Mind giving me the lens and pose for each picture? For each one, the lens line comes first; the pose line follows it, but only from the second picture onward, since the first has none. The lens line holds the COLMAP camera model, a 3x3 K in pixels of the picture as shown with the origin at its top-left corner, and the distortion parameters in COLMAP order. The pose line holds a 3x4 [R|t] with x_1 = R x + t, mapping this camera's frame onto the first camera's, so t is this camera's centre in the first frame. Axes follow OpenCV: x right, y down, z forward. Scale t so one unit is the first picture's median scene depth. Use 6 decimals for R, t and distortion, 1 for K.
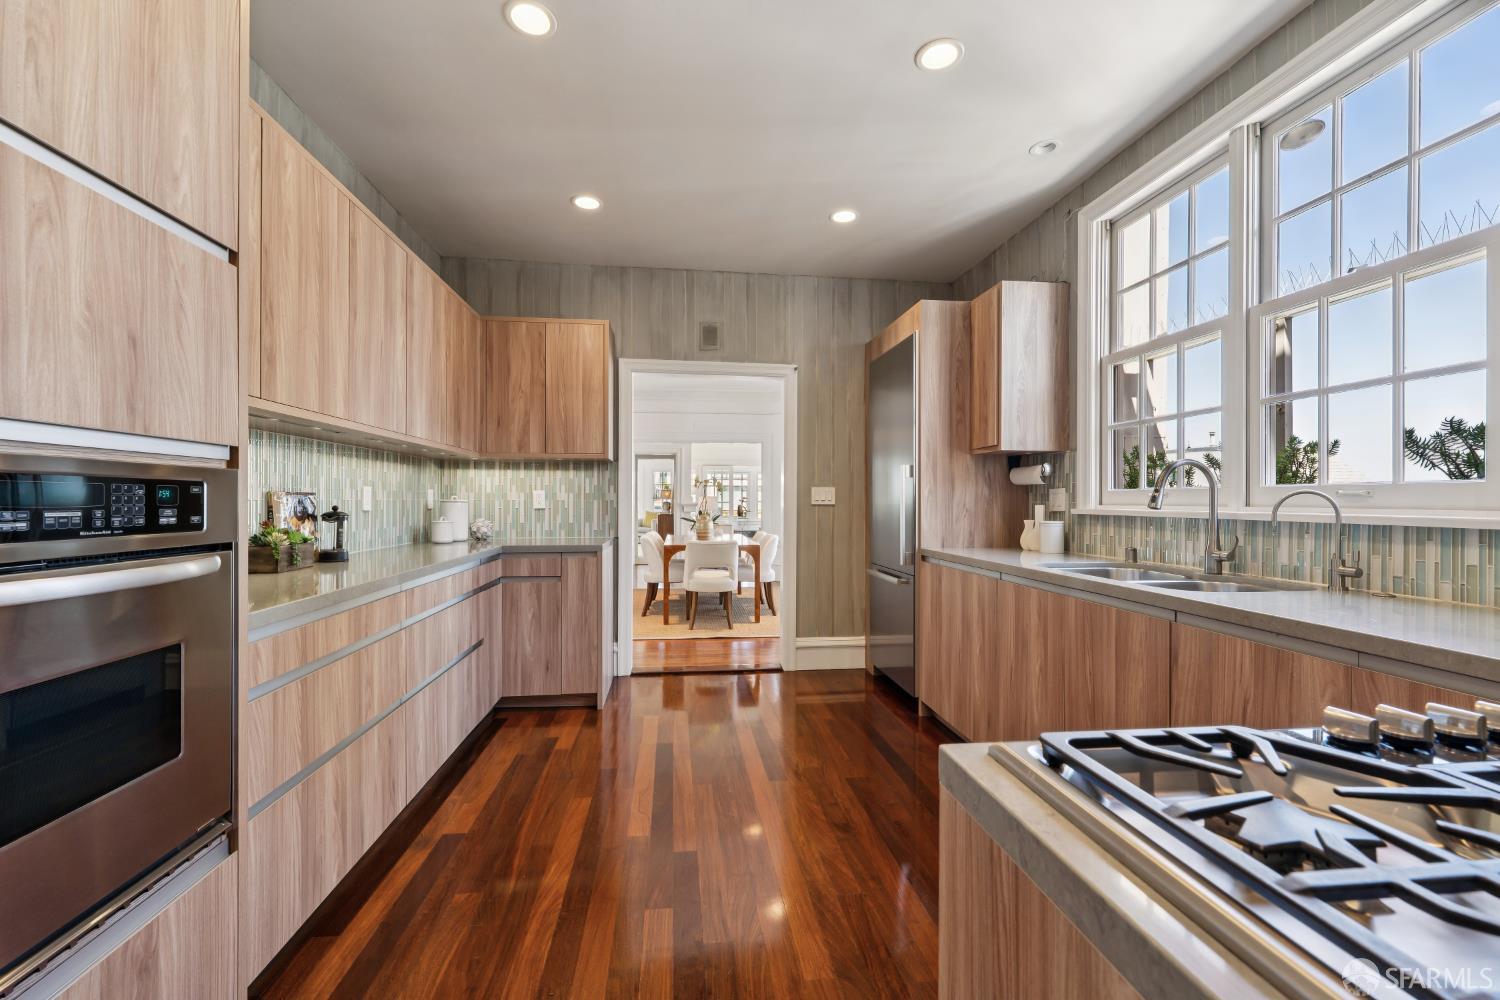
lens RADIAL K [[608.6, 0, 750.9], [0, 608.6, 499.8], [0, 0, 1]] dist [-0.002248, -0.001100]
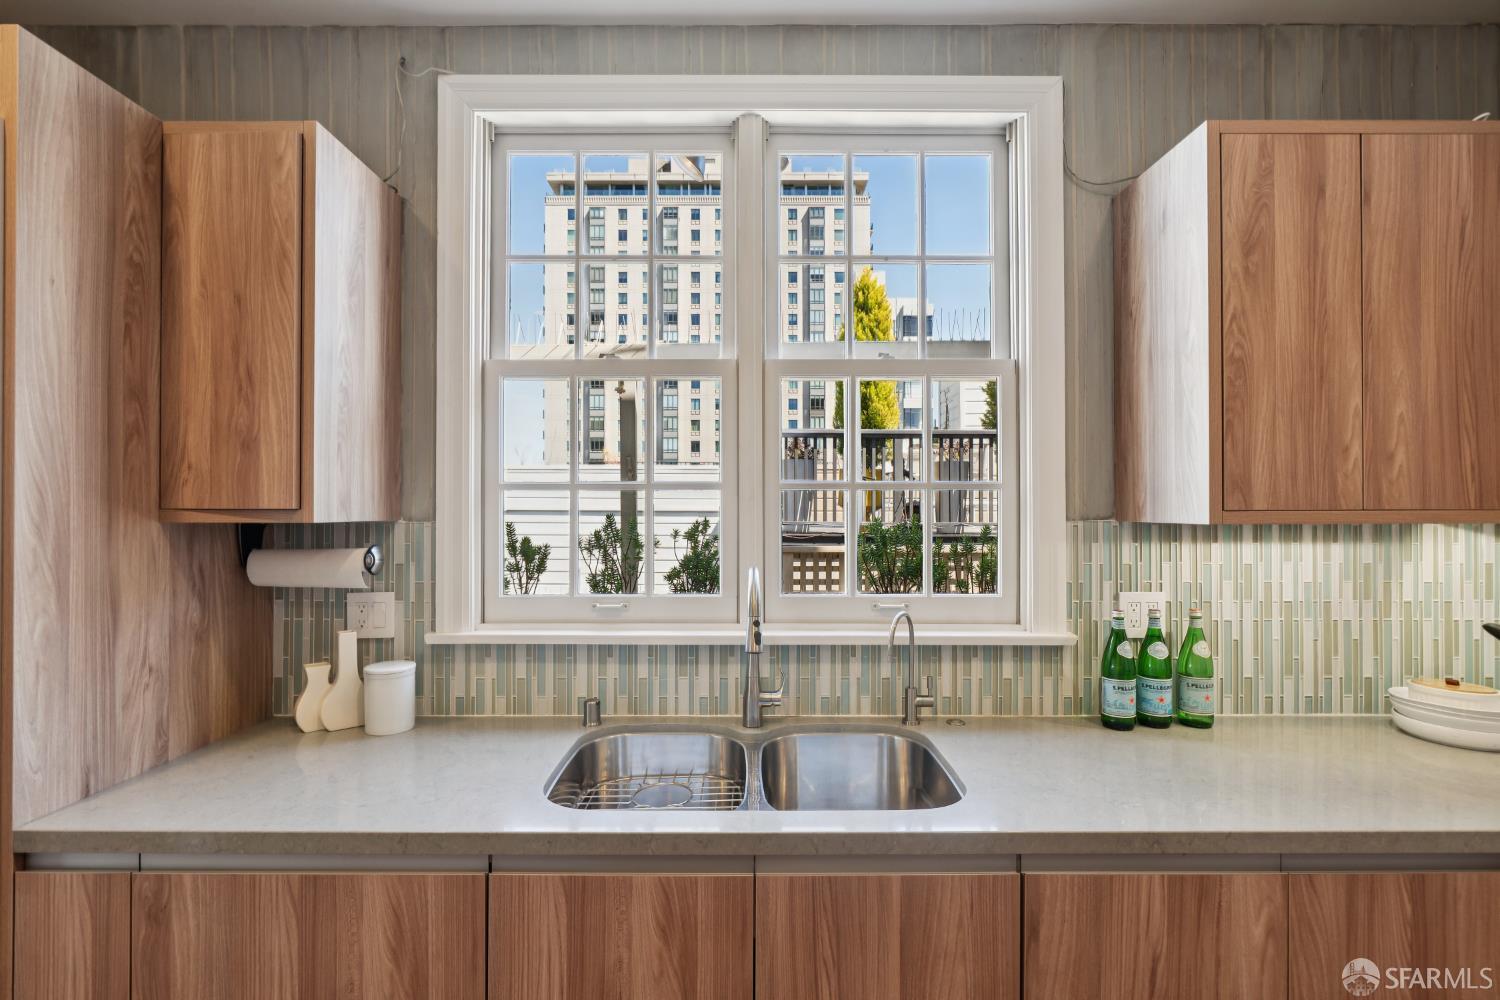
lens RADIAL K [[683.9, 0, 746.2], [0, 683.9, 504.3], [0, 0, 1]] dist [-0.010416, 0.001635]
pose [[0.124003, 0.006708, 0.992259, -0.018151], [-0.001863, 0.999977, -0.006528, -0.093424], [-0.992280, -0.001040, 0.124013, 0.657320]]
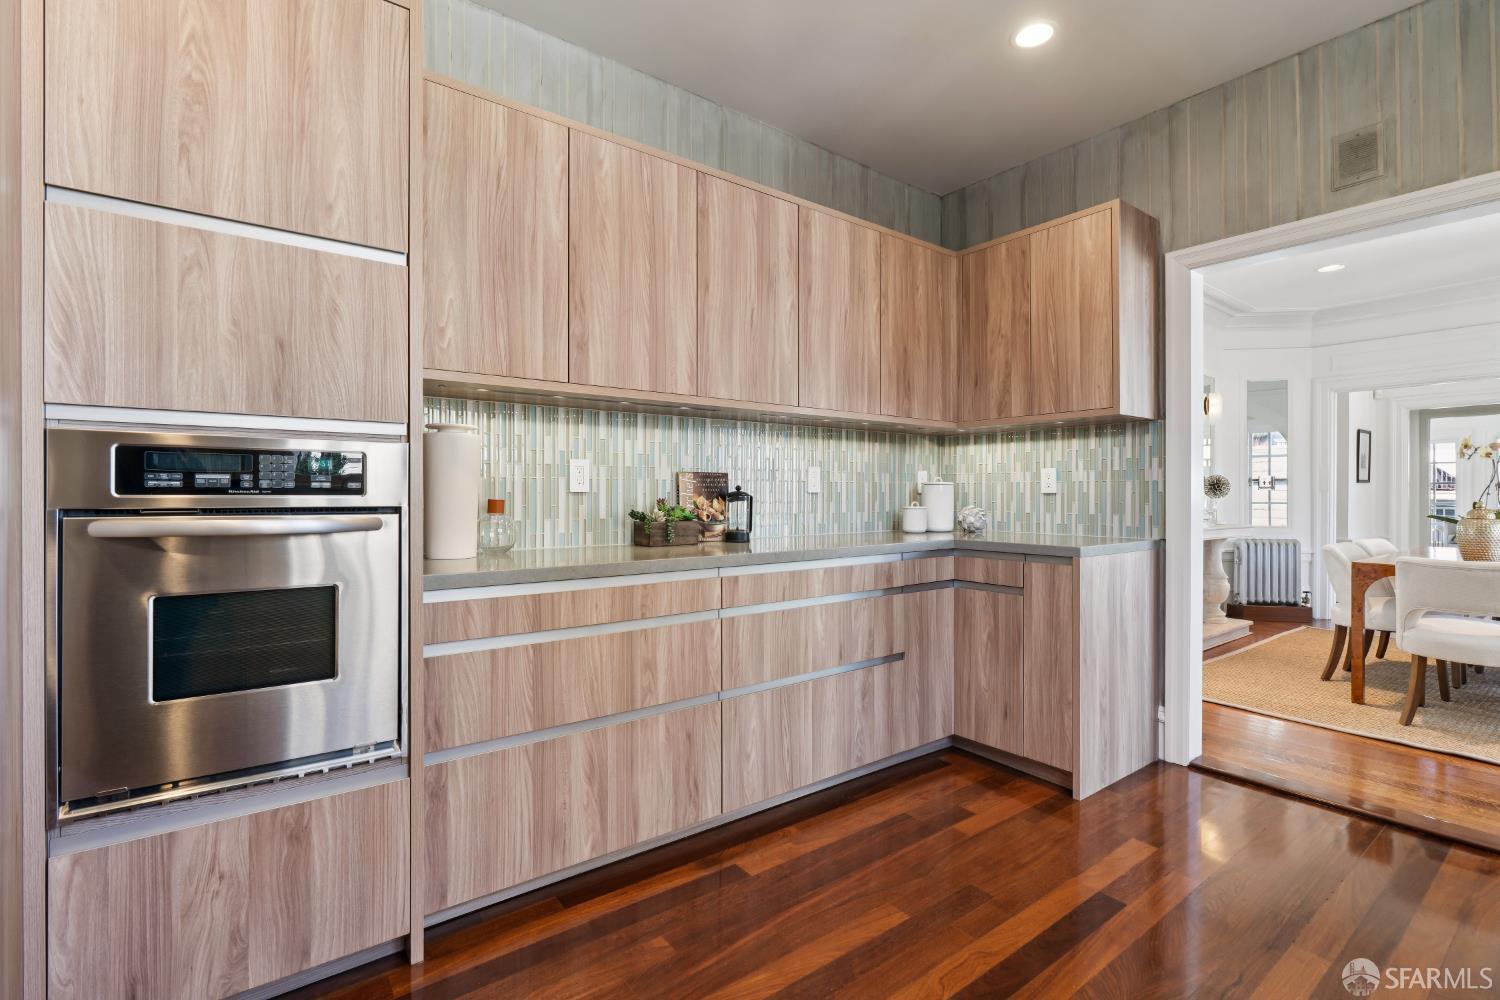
lens RADIAL K [[683.9, 0, 746.4], [0, 683.9, 493.0], [0, 0, 1]] dist [-0.010416, 0.001635]
pose [[0.496500, -0.002286, -0.868034, 0.236749], [0.001985, 0.999997, -0.001498, 0.019014], [0.868035, -0.000980, 0.496503, 0.373036]]
